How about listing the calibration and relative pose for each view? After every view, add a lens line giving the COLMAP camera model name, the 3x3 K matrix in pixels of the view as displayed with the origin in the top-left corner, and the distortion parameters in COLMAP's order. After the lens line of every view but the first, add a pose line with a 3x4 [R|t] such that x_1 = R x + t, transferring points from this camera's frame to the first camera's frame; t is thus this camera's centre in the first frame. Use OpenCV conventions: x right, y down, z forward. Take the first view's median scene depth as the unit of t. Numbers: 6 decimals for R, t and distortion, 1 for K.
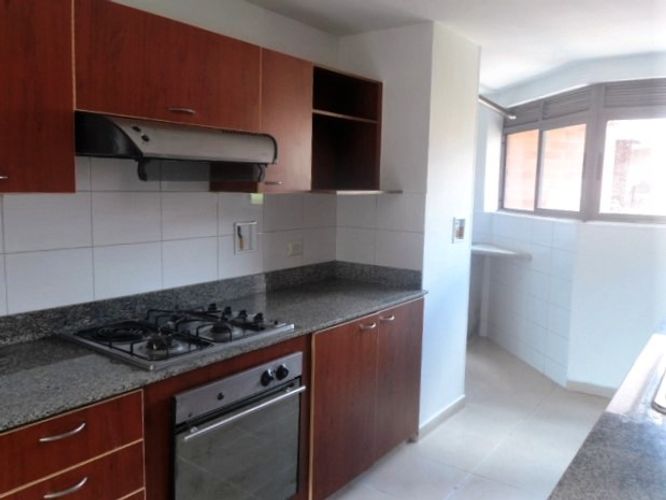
lens RADIAL K [[570.0, 0, 333.0], [0, 570.0, 250.0], [0, 0, 1]] dist [-0.002217, -0.001567]
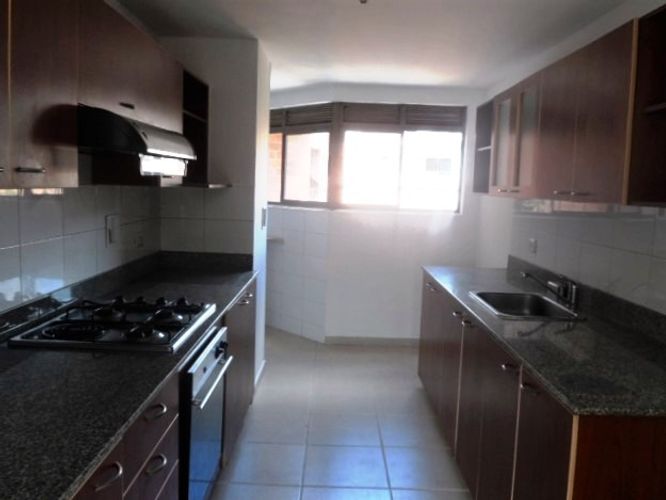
lens RADIAL K [[570.0, 0, 333.0], [0, 570.0, 250.0], [0, 0, 1]] dist [-0.002217, -0.001567]
pose [[0.800250, -0.060517, 0.596605, -0.346471], [0.053063, 0.998138, 0.030071, 0.001914], [-0.597314, 0.007593, 0.801972, -0.020505]]
